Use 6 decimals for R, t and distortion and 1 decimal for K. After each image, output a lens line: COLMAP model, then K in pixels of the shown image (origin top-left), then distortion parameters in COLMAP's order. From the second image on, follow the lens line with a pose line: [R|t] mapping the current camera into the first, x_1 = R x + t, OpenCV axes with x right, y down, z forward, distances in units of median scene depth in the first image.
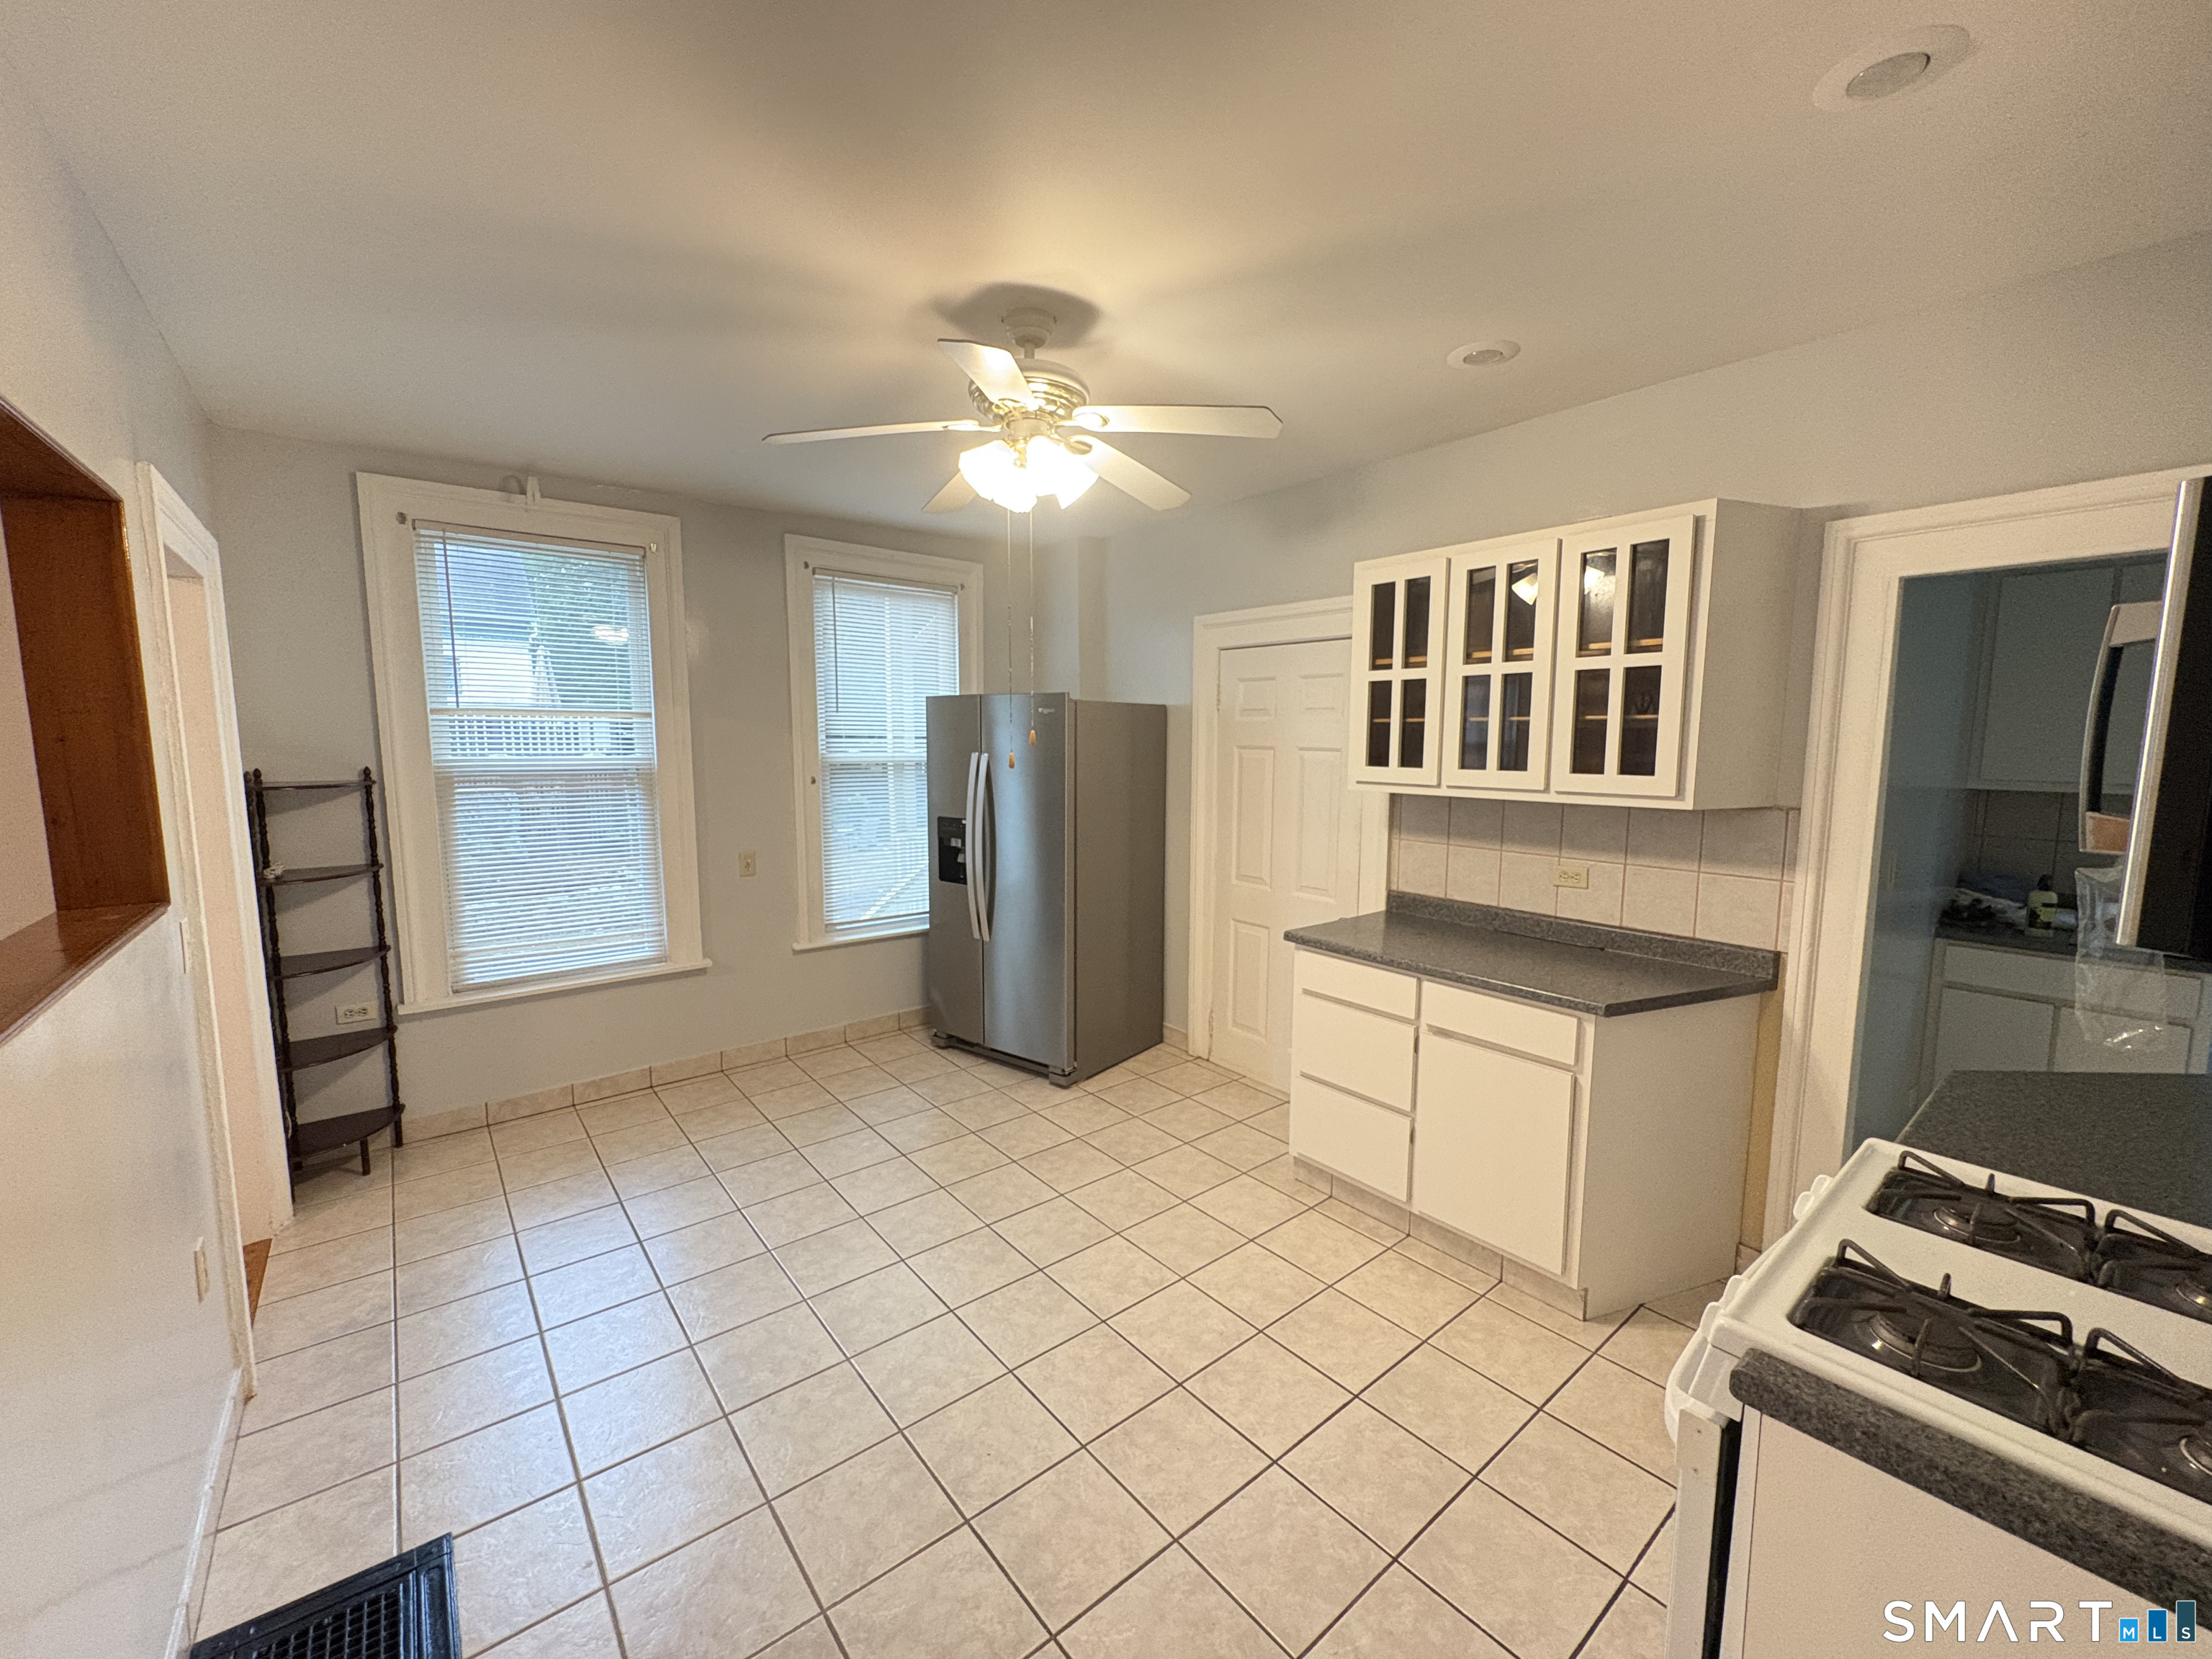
lens RADIAL K [[884.0, 0, 1111.5], [0, 884.0, 829.2], [0, 0, 1]] dist [-0.000587, -0.000090]
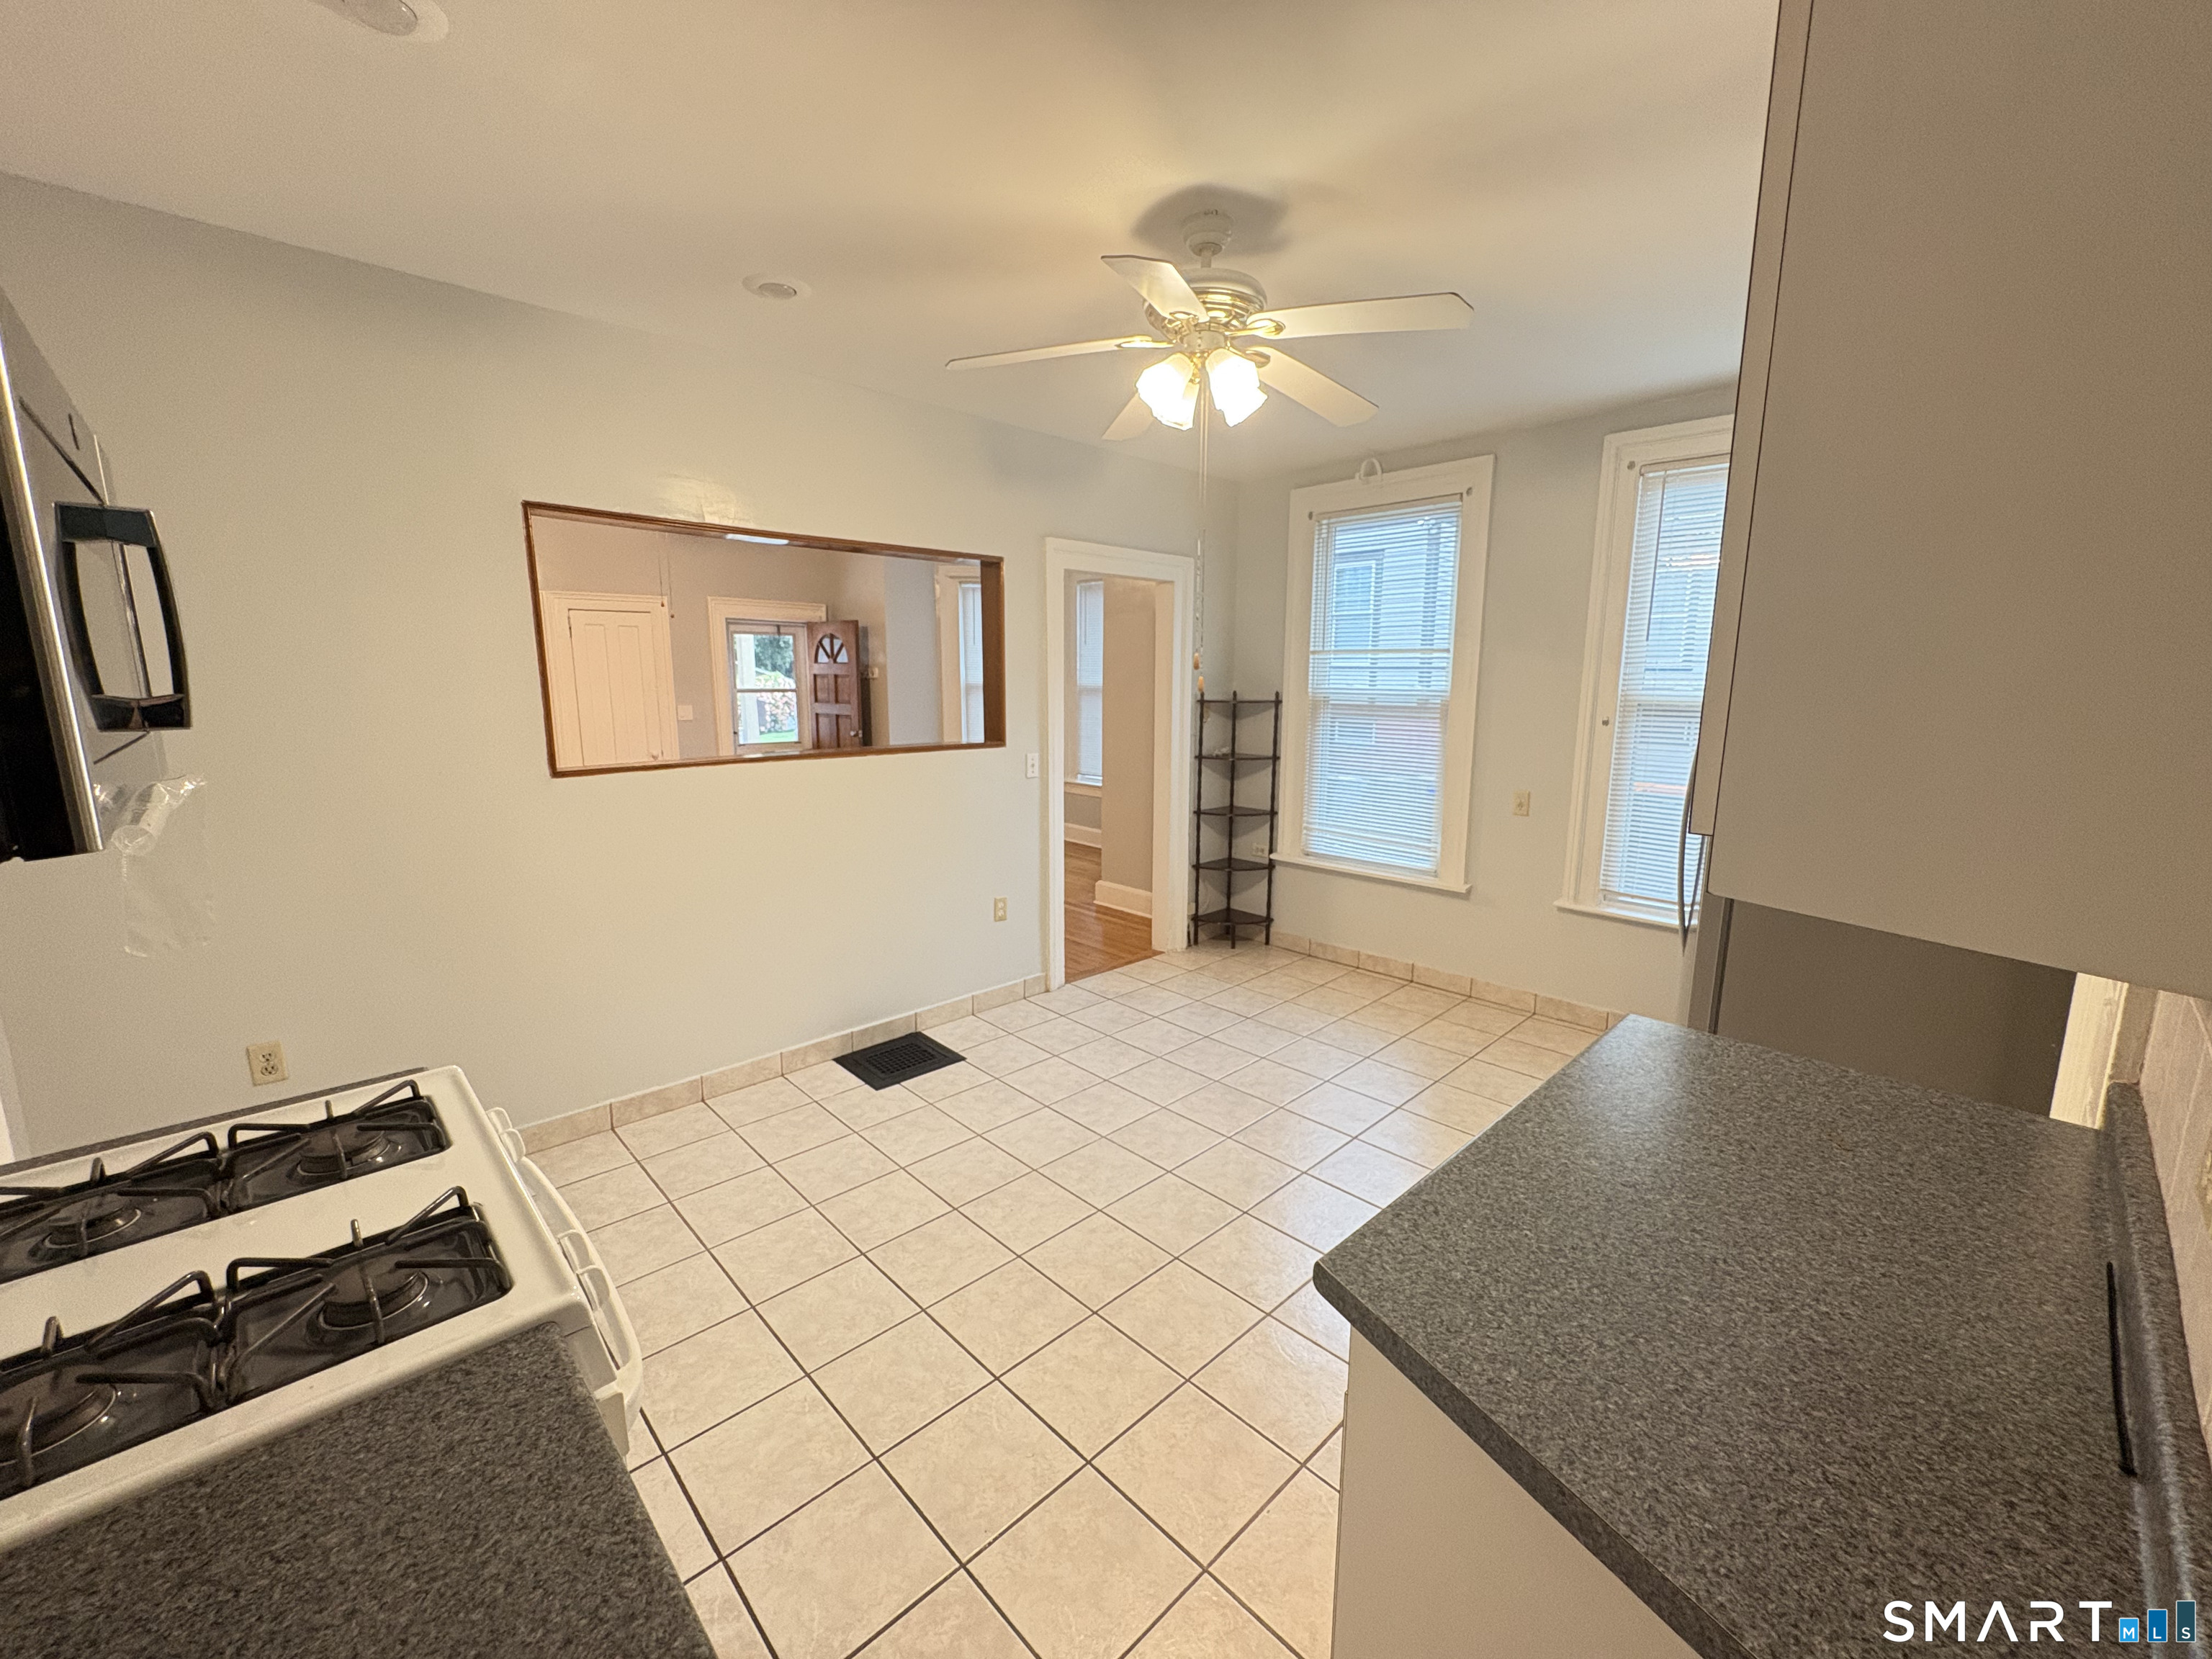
lens RADIAL K [[884.0, 0, 1091.6], [0, 884.0, 828.4], [0, 0, 1]] dist [-0.000587, -0.000090]
pose [[0.072855, 0.167816, -0.983123, 0.687566], [-0.107317, 0.981338, 0.159558, -0.050393], [0.991552, 0.093882, 0.089505, 0.602510]]
